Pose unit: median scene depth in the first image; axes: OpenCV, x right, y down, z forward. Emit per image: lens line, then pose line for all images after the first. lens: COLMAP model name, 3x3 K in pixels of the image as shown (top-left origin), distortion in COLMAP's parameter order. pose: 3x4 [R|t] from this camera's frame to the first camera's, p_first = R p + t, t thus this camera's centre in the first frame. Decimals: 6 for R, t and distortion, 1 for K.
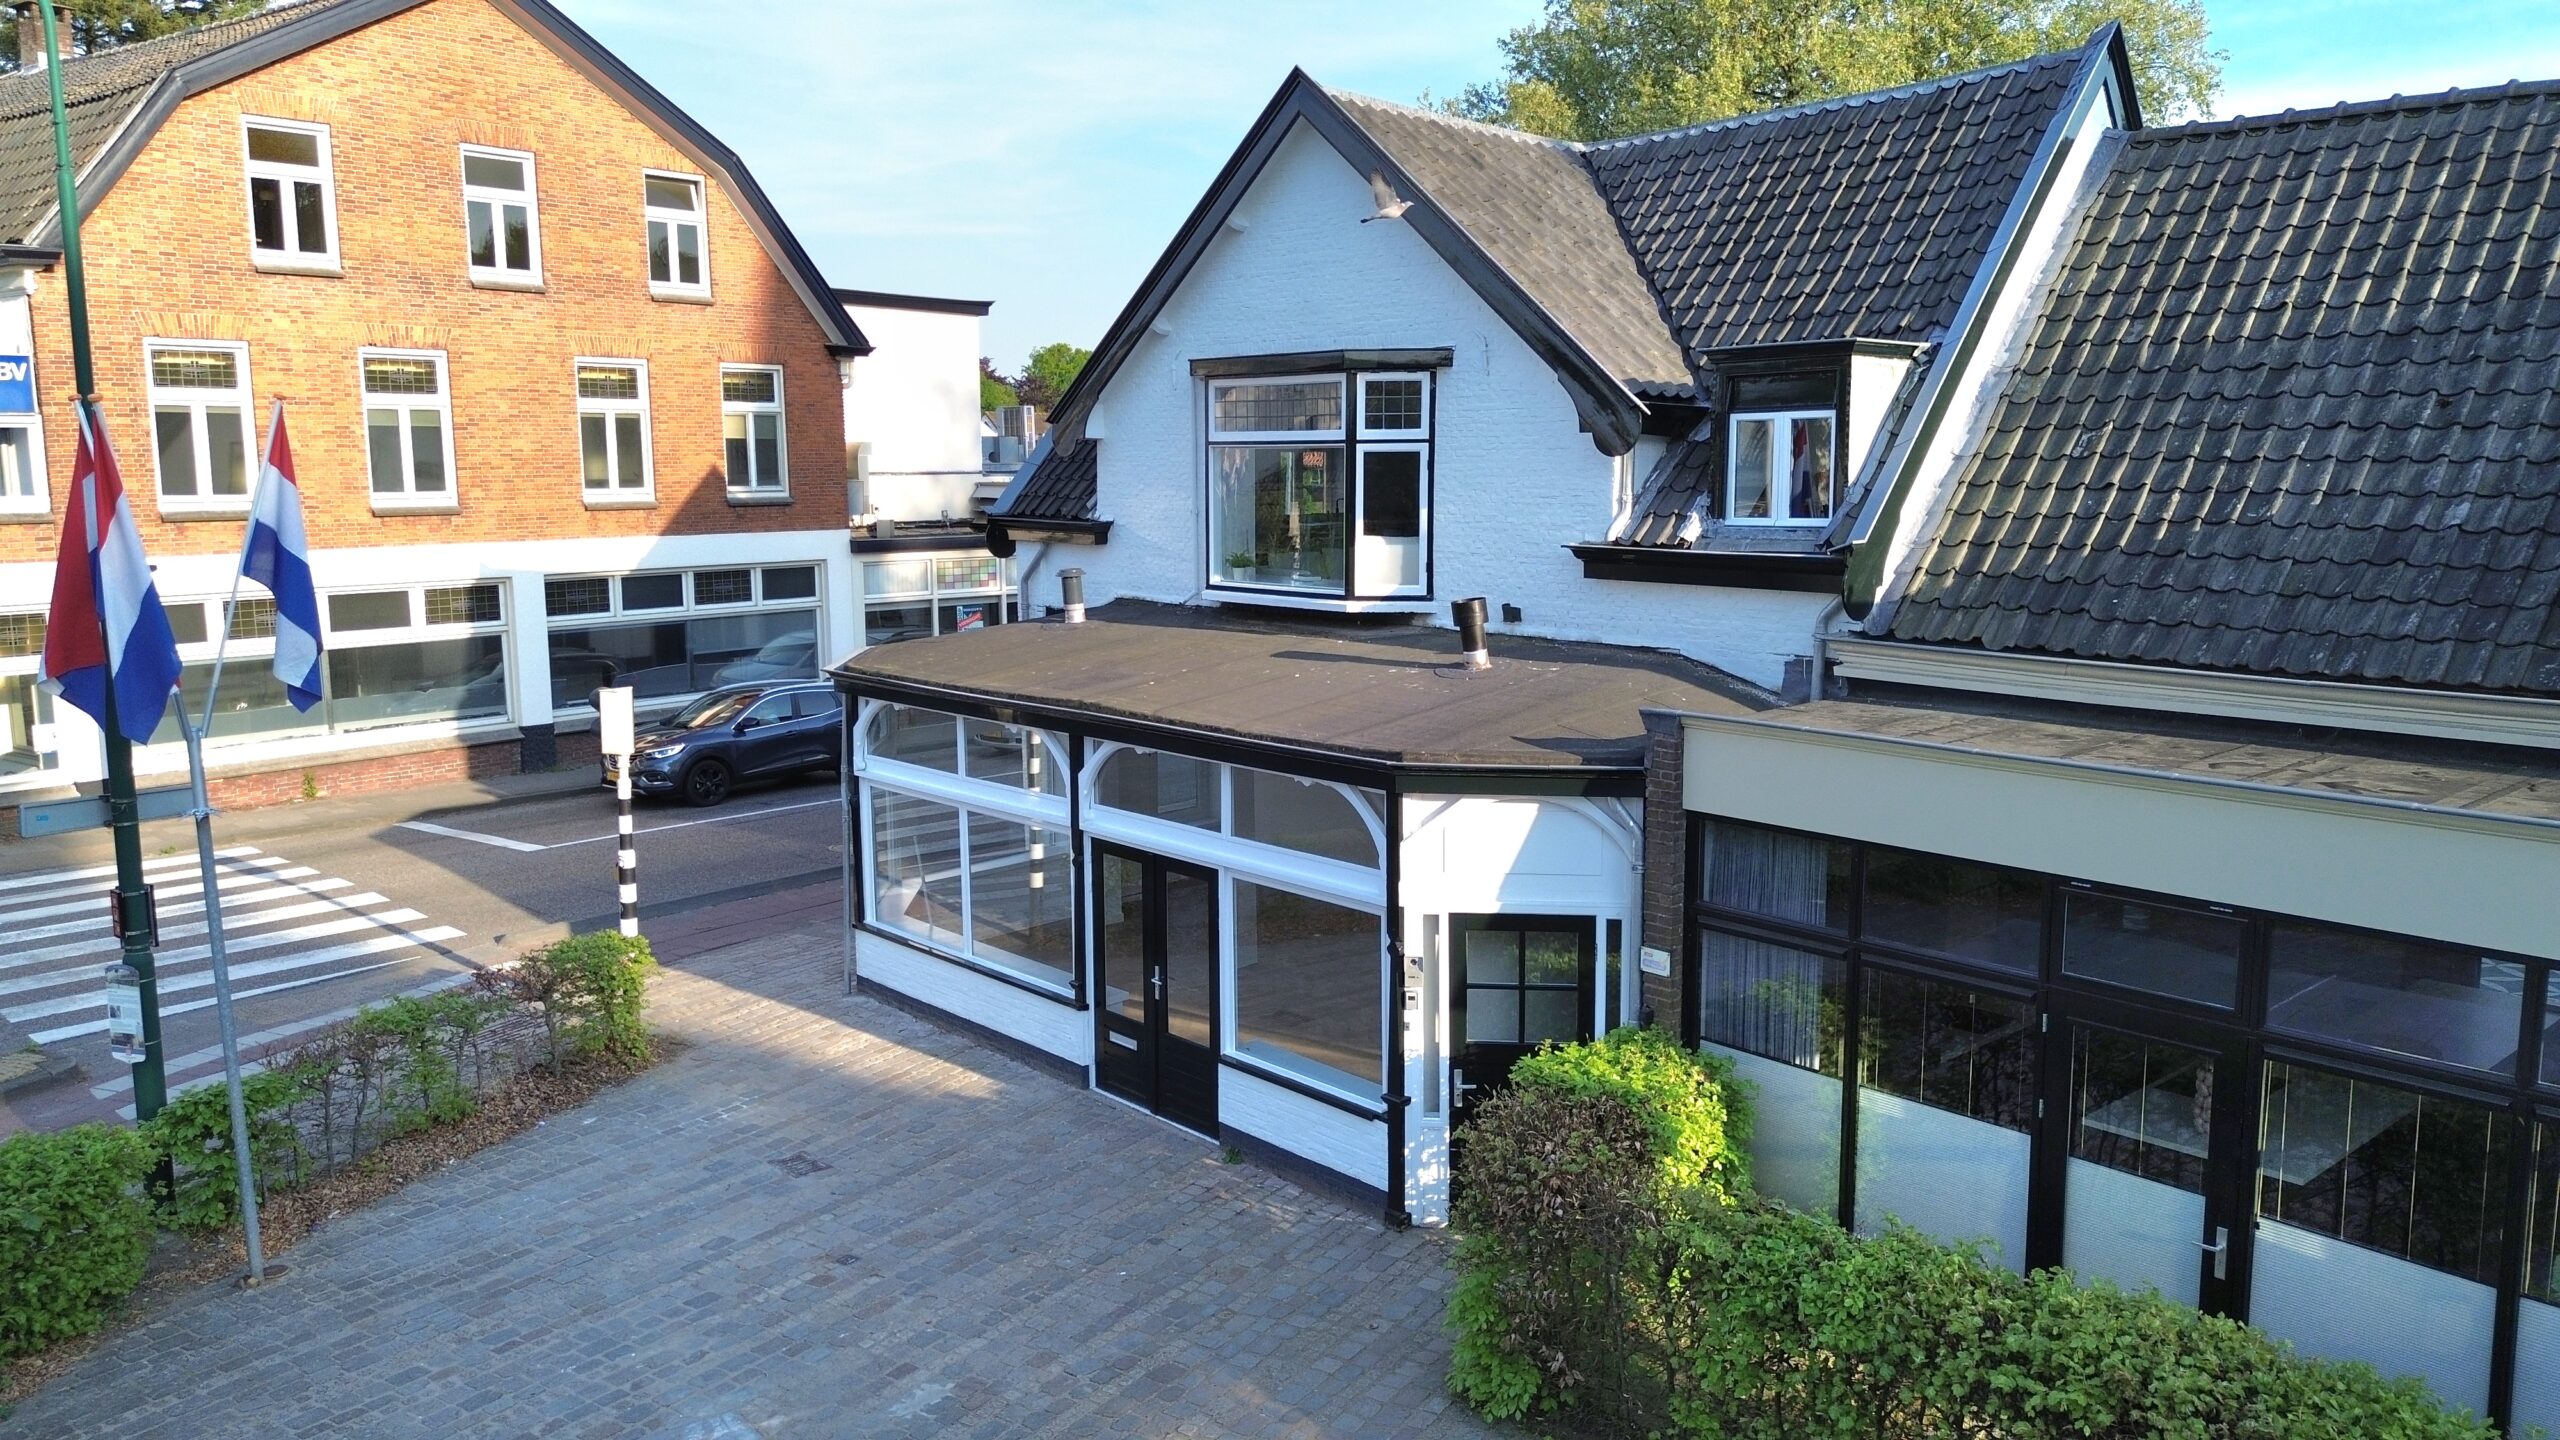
lens RADIAL K [[1786.2, 0, 1297.2], [0, 1786.2, 688.6], [0, 0, 1]] dist [0.063629, -0.055290]
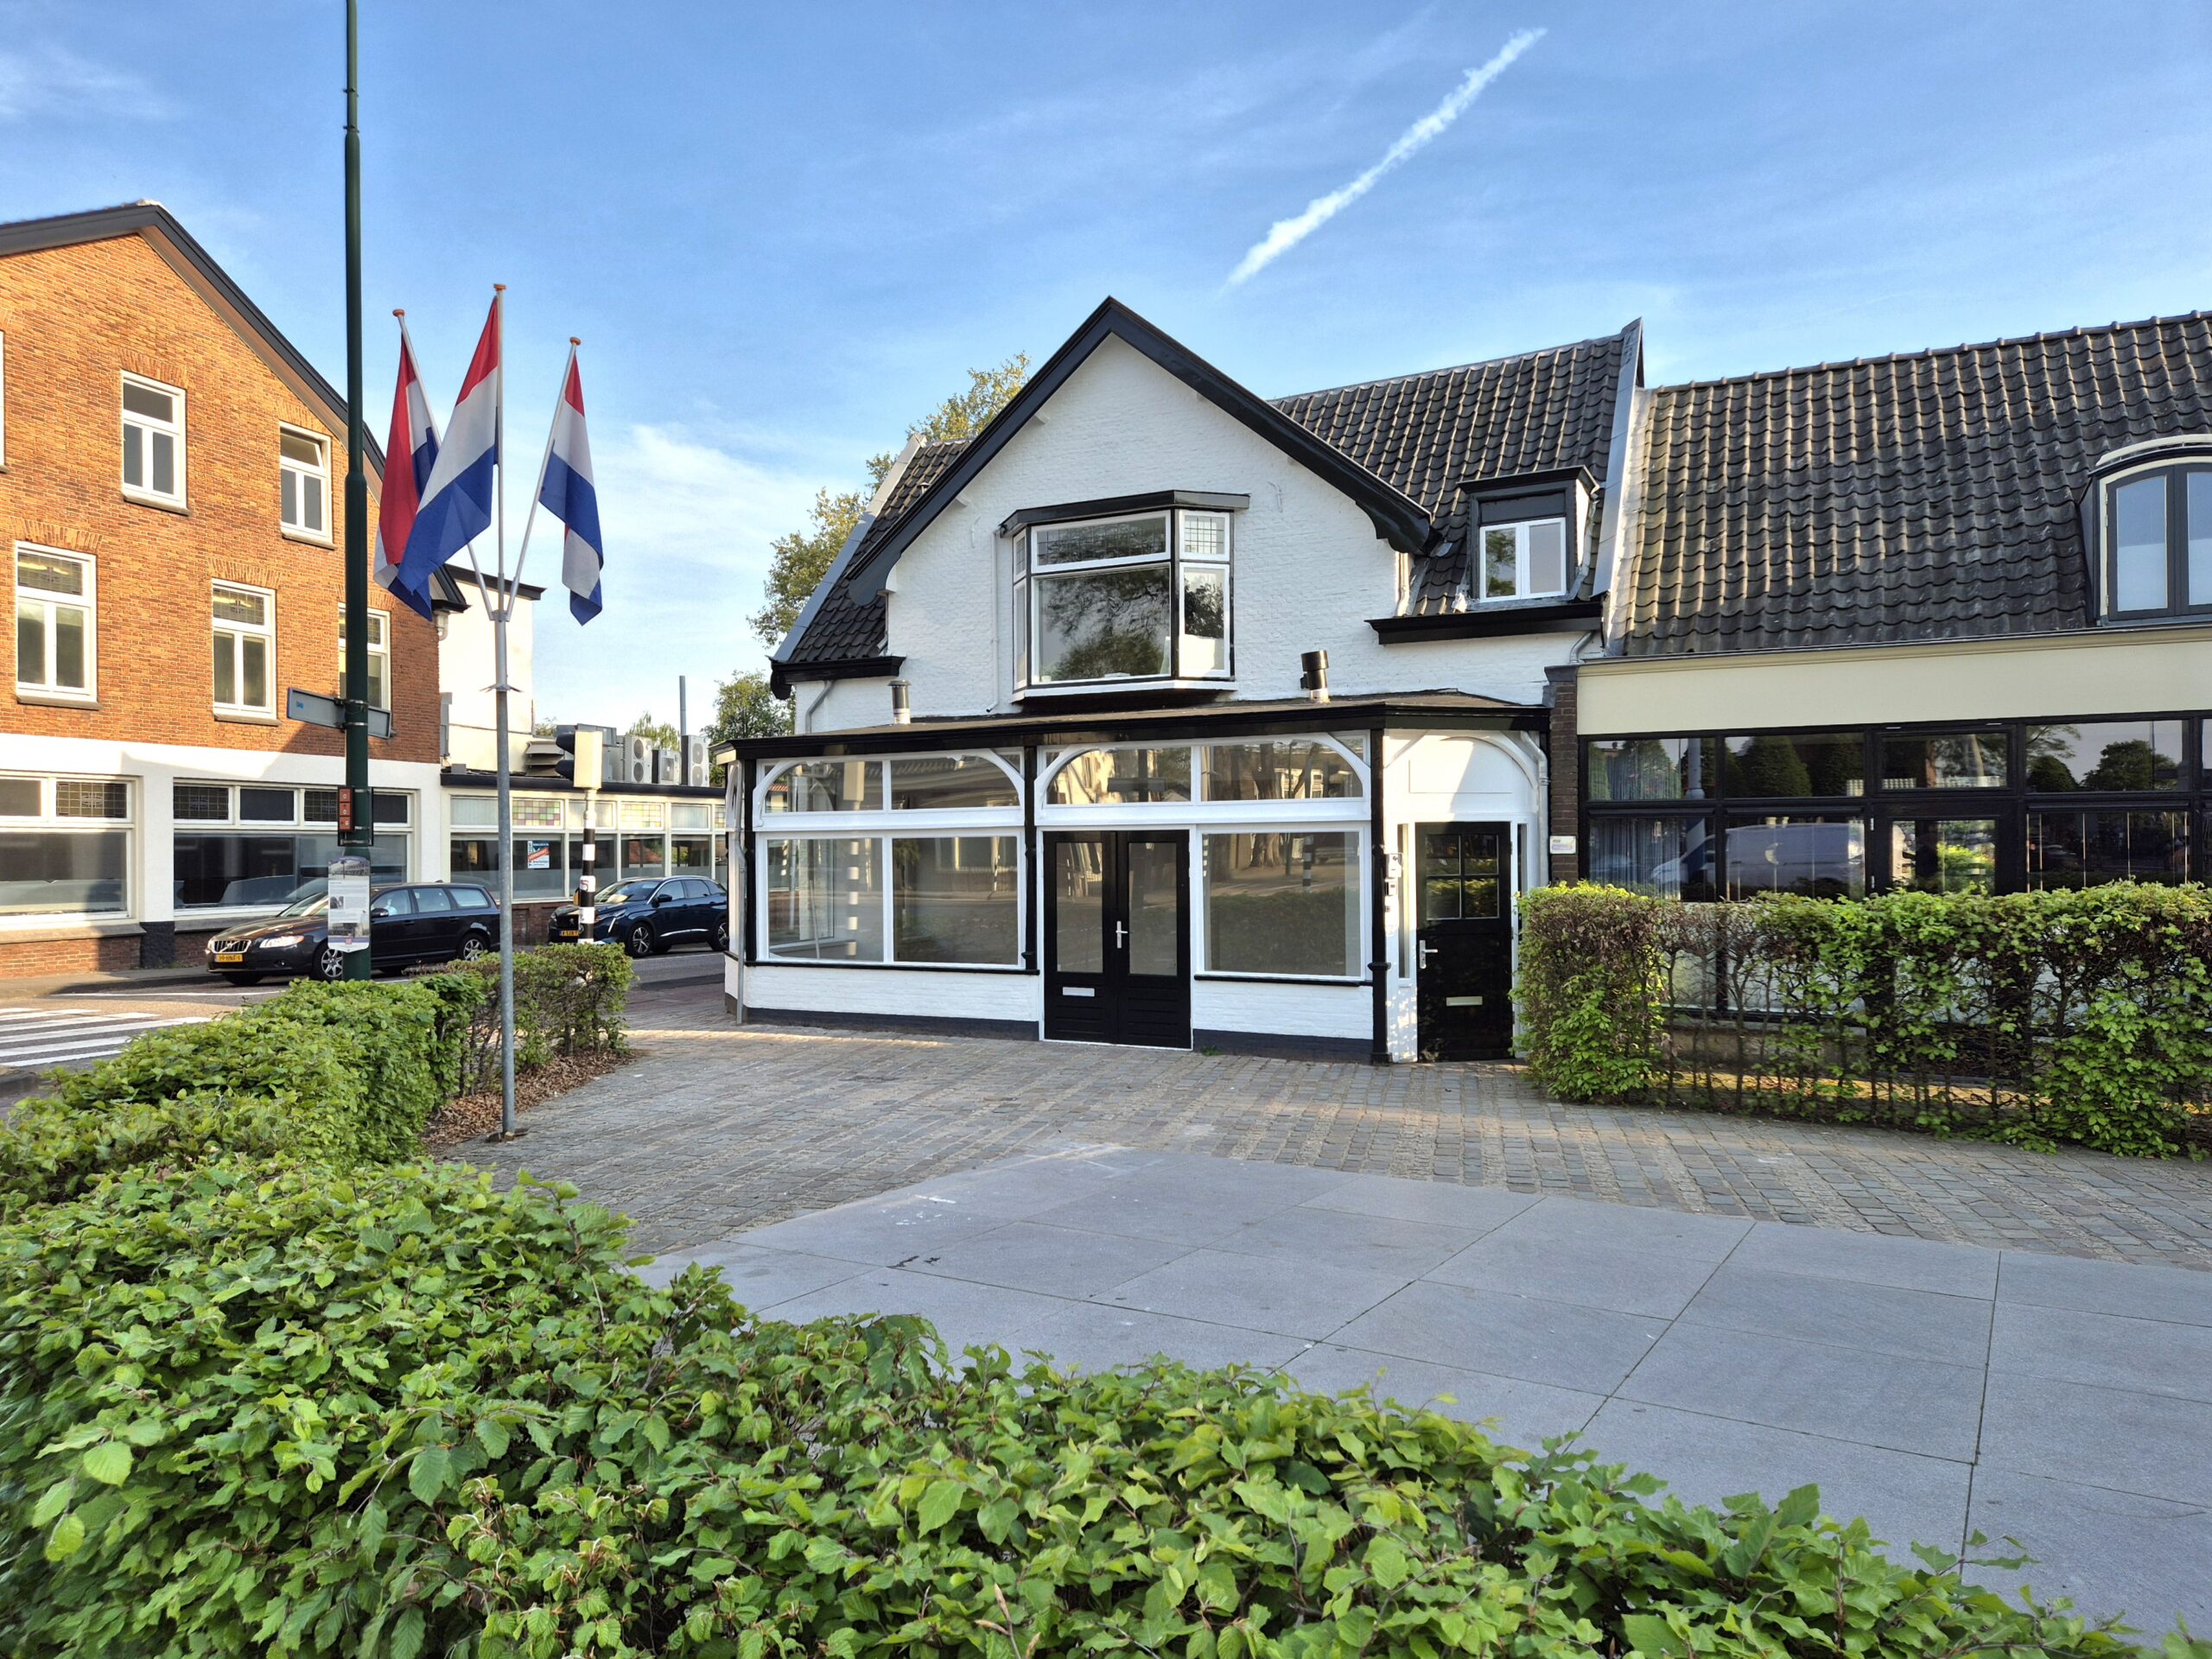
lens RADIAL K [[1455.6, 0, 1118.8], [0, 1455.6, 830.8], [0, 0, 1]] dist [0.070755, -0.058829]
pose [[0.937179, 0.000423, 0.348850, -0.431244], [0.047438, 0.990556, -0.128642, 0.220943], [-0.345610, 0.137109, 0.928308, 0.034170]]
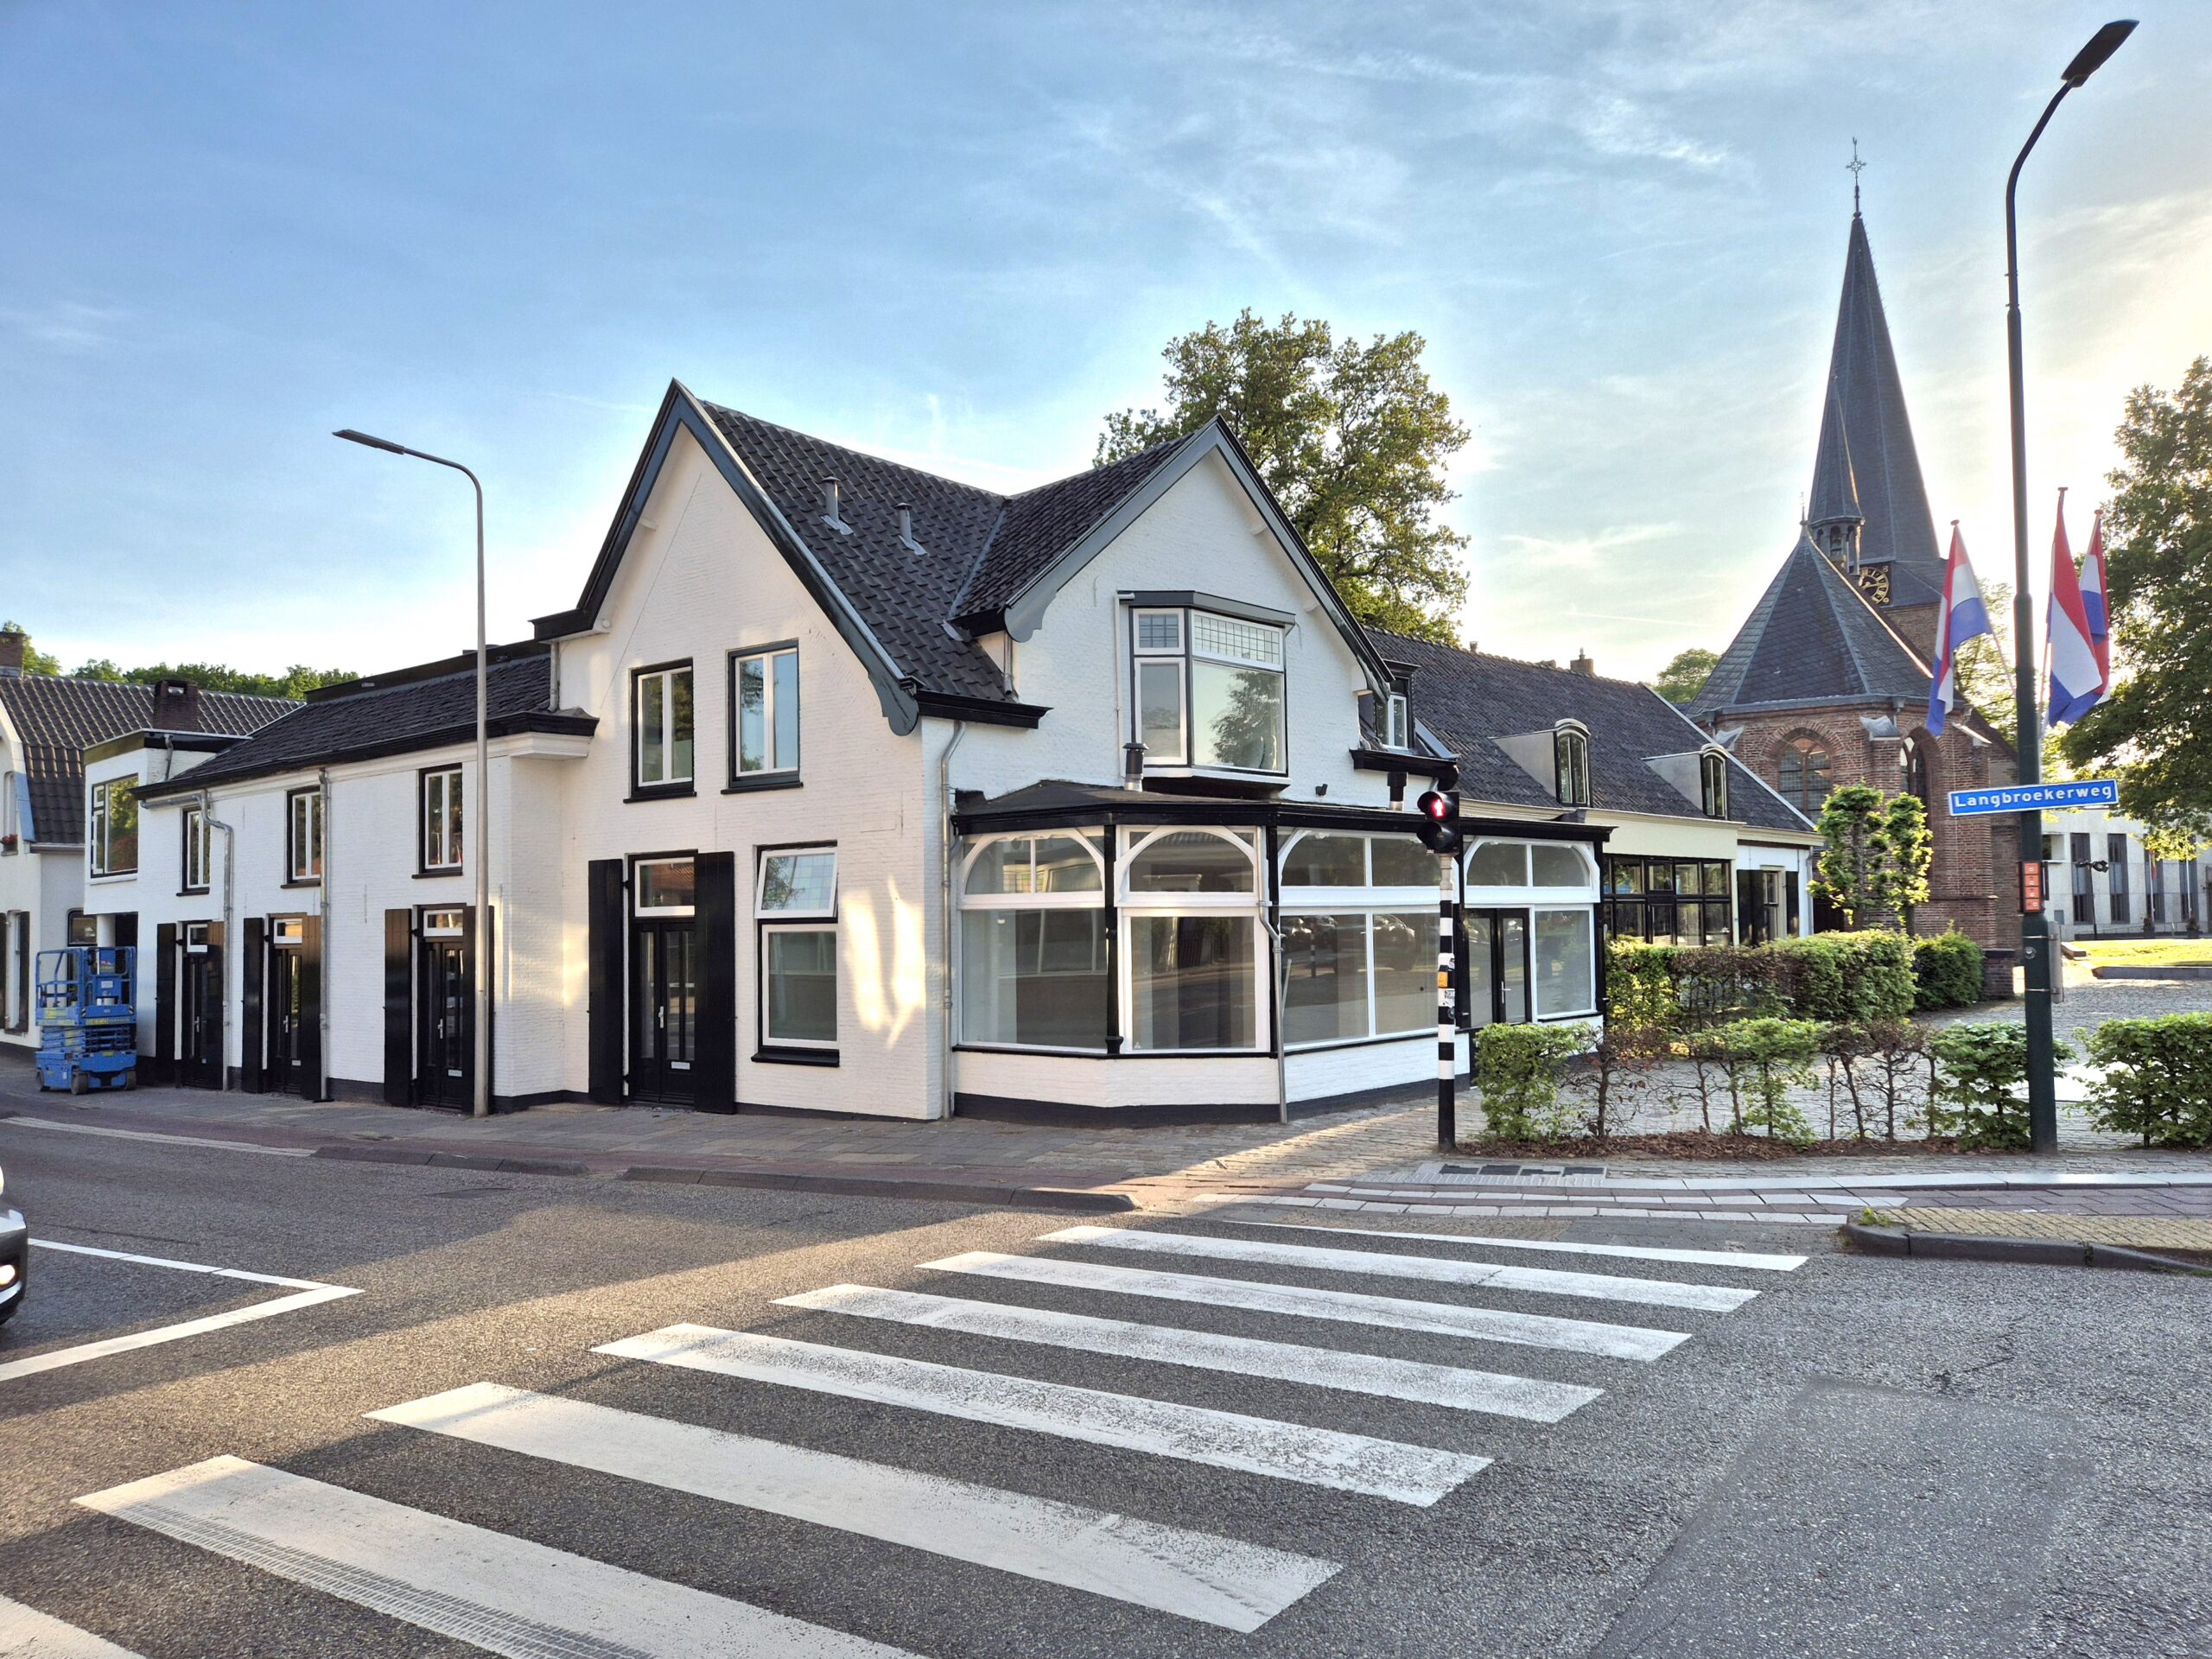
lens RADIAL K [[1492.5, 0, 1110.3], [0, 1492.5, 865.5], [0, 0, 1]] dist [0.074367, -0.075339]
pose [[-0.068931, 0.043364, 0.996678, -1.343879], [0.143656, 0.989074, -0.033098, 0.048683], [-0.987224, 0.140897, -0.074408, 1.397836]]
